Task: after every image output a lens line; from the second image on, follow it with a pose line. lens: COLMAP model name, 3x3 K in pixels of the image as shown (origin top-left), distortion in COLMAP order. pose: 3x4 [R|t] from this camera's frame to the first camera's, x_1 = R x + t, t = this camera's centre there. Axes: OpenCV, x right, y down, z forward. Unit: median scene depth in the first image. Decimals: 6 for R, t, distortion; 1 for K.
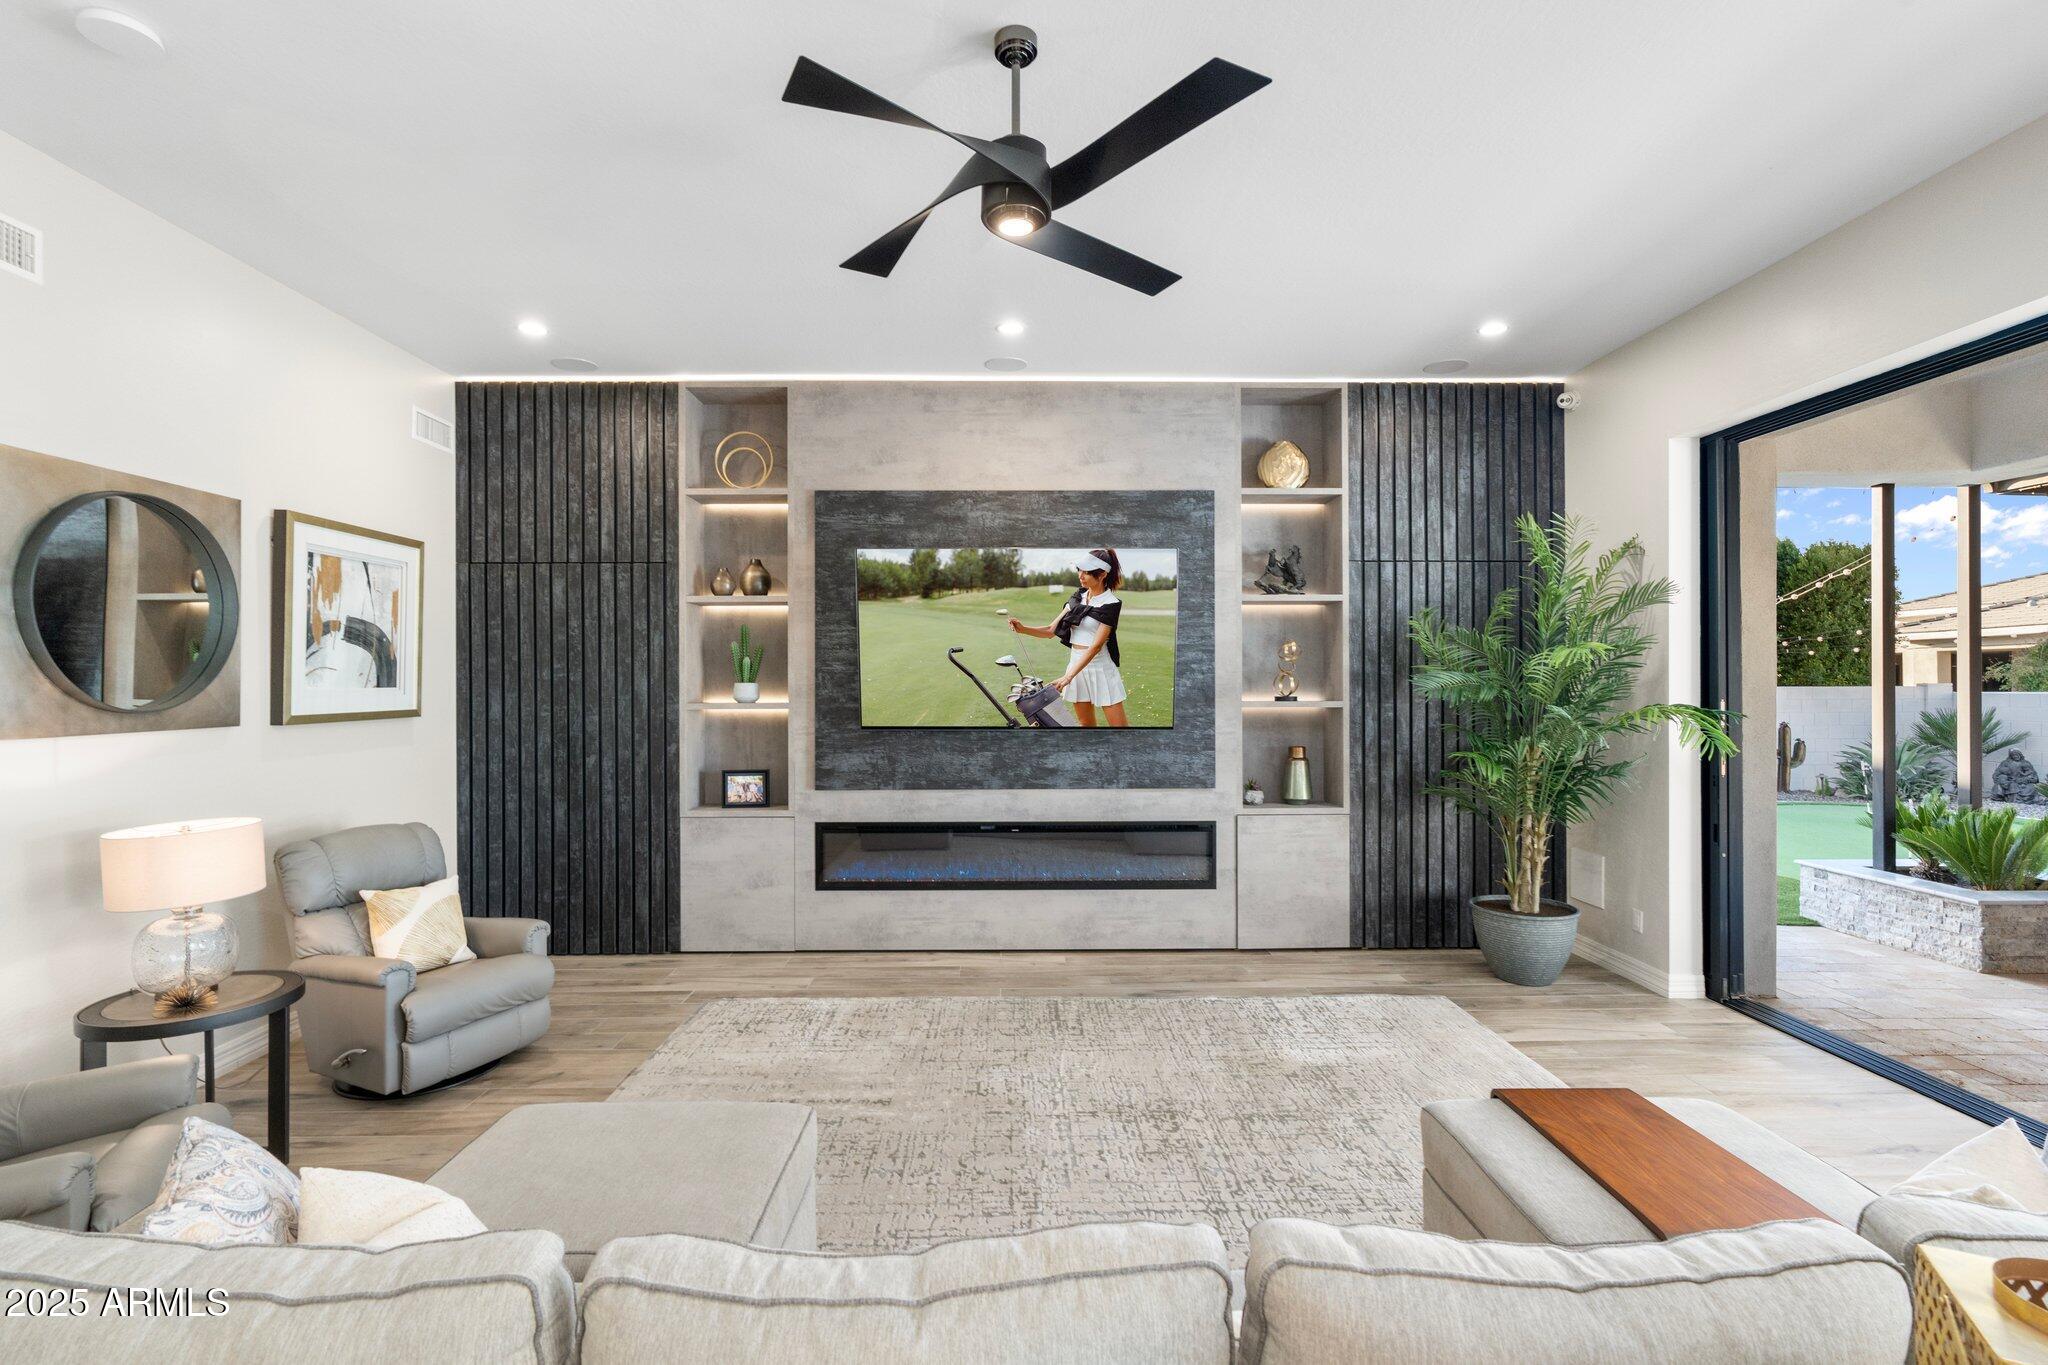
lens RADIAL K [[919.6, 0, 1021.3], [0, 919.6, 685.7], [0, 0, 1]] dist [-0.010953, 0.003040]
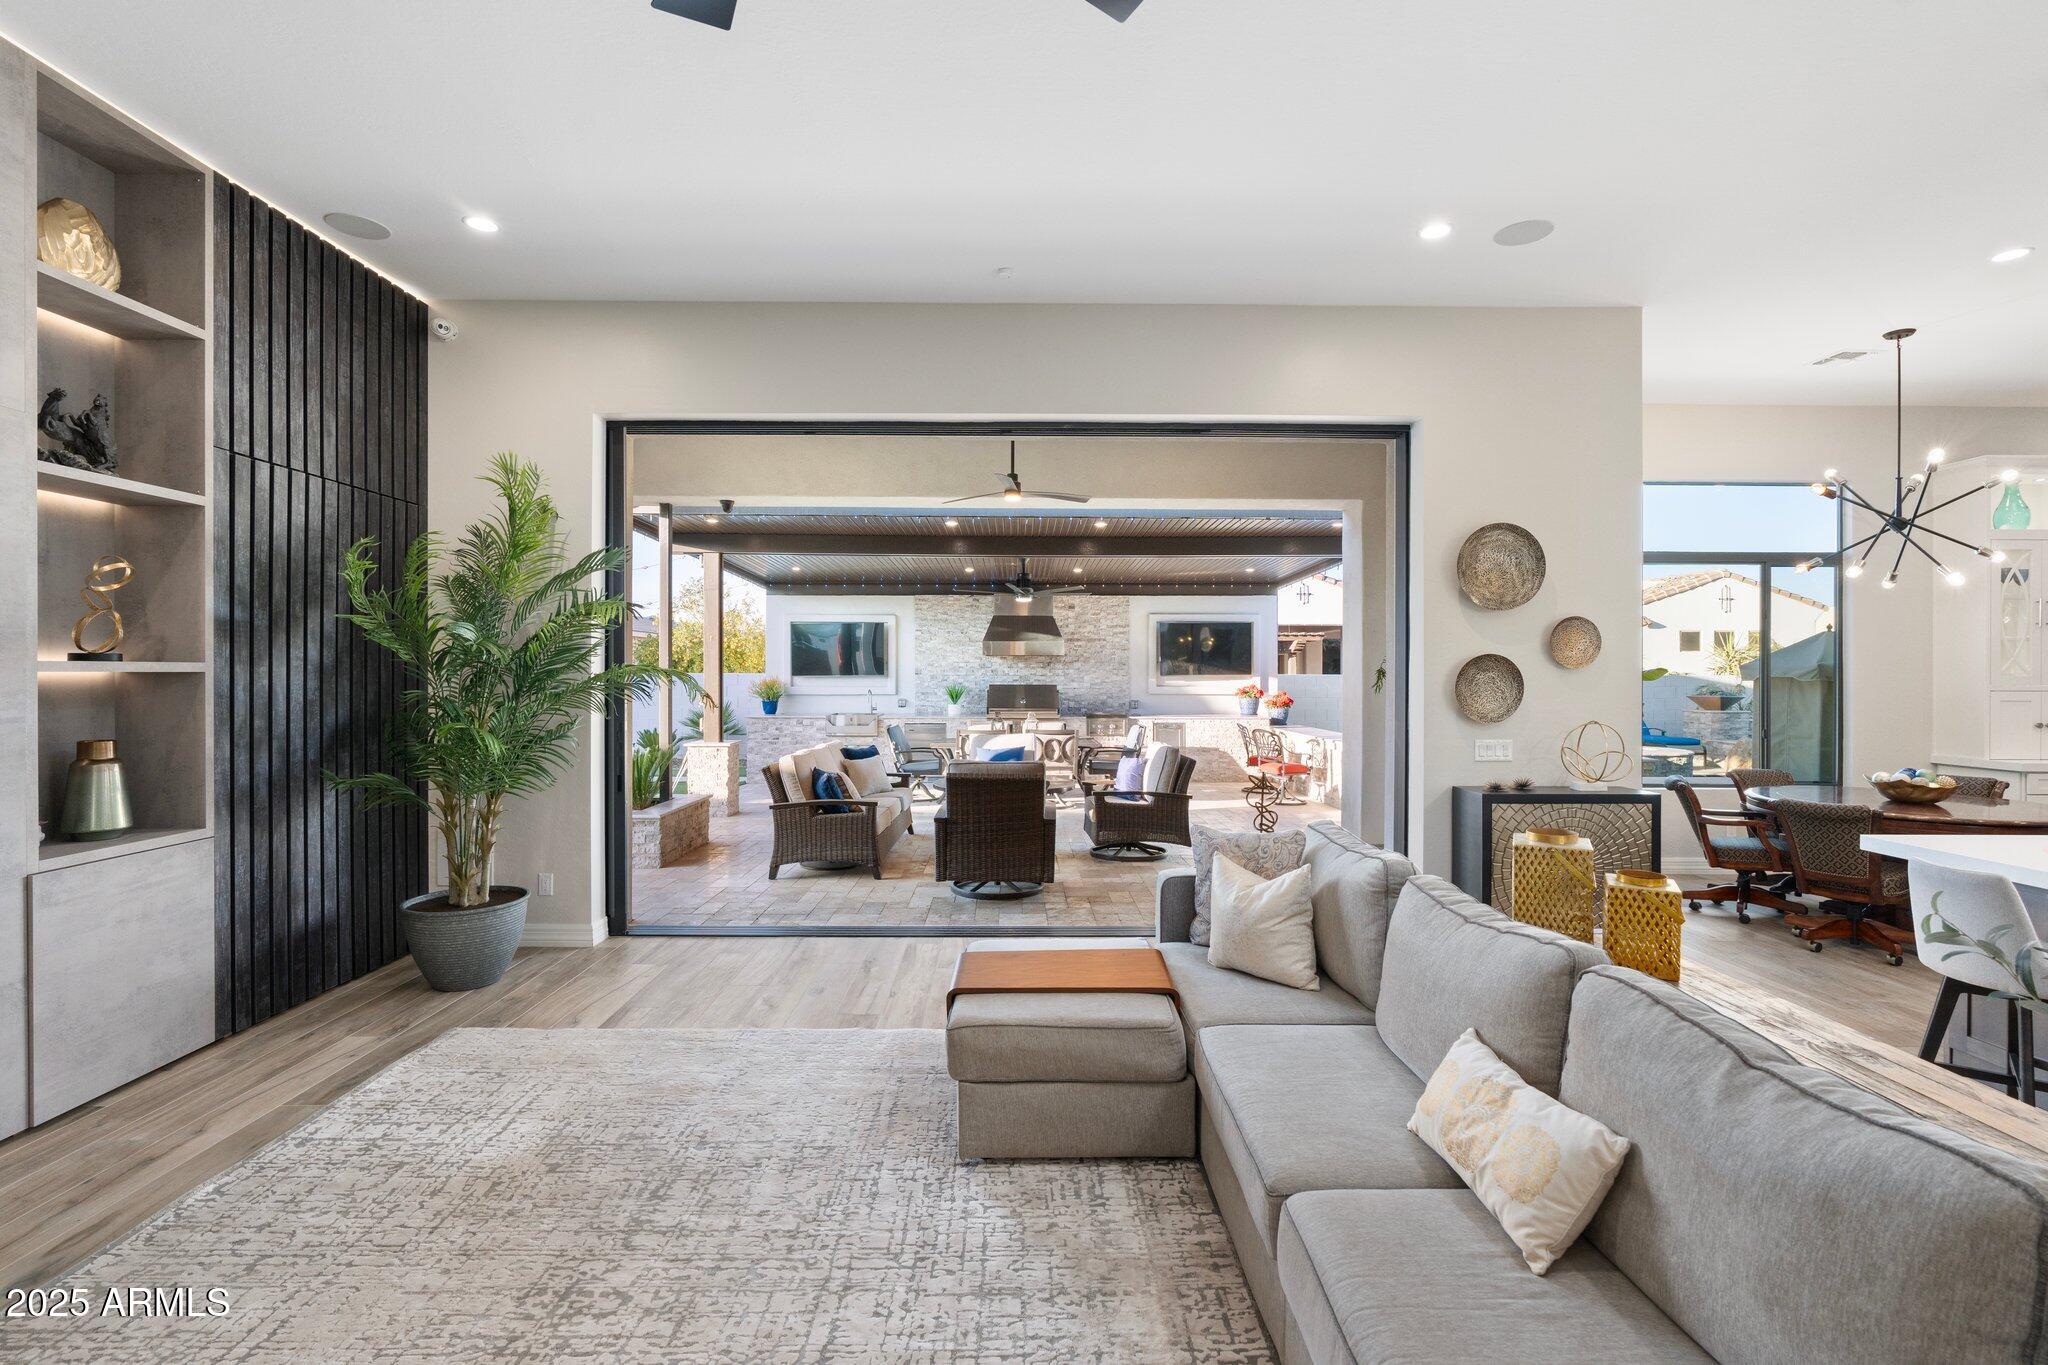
lens RADIAL K [[919.6, 0, 1015.7], [0, 919.6, 674.5], [0, 0, 1]] dist [-0.010953, 0.003040]
pose [[0.001705, -0.000279, 0.999999, -0.289814], [0.000200, 1.000000, 0.000279, 0.025304], [-0.999999, 0.000199, 0.001705, 0.433783]]
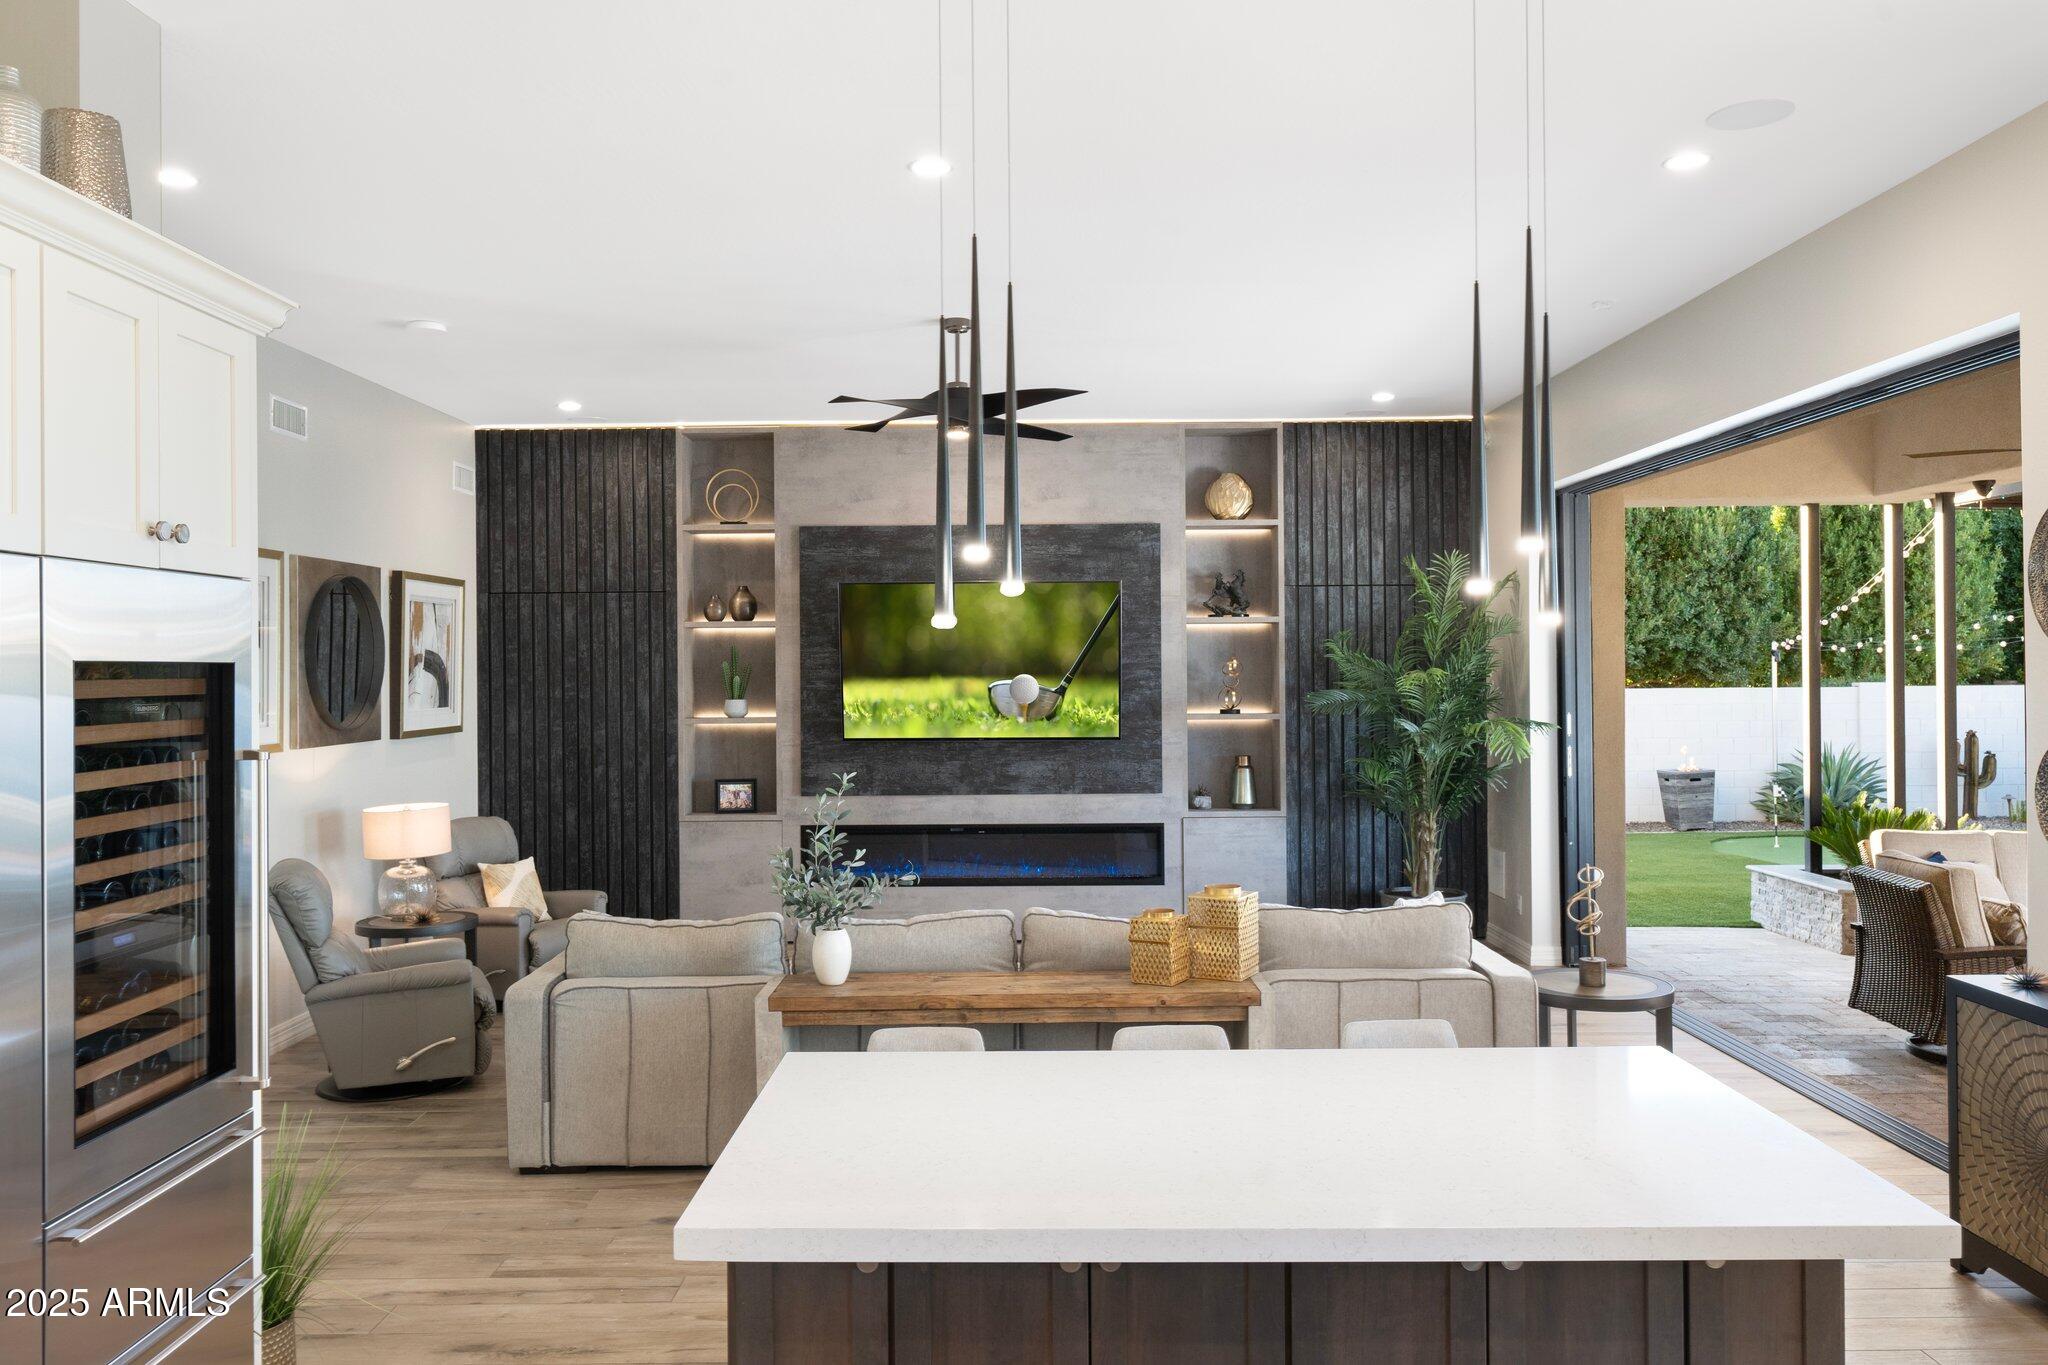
lens RADIAL K [[1520.0, 0, 1015.7], [0, 1520.0, 680.8], [0, 0, 1]] dist [0.019368, -0.000421]
pose [[0.999780, -0.005000, -0.020376, 0.072774], [0.005081, 0.999979, 0.003934, -0.031347], [0.020356, -0.004036, 0.999785, -0.826048]]
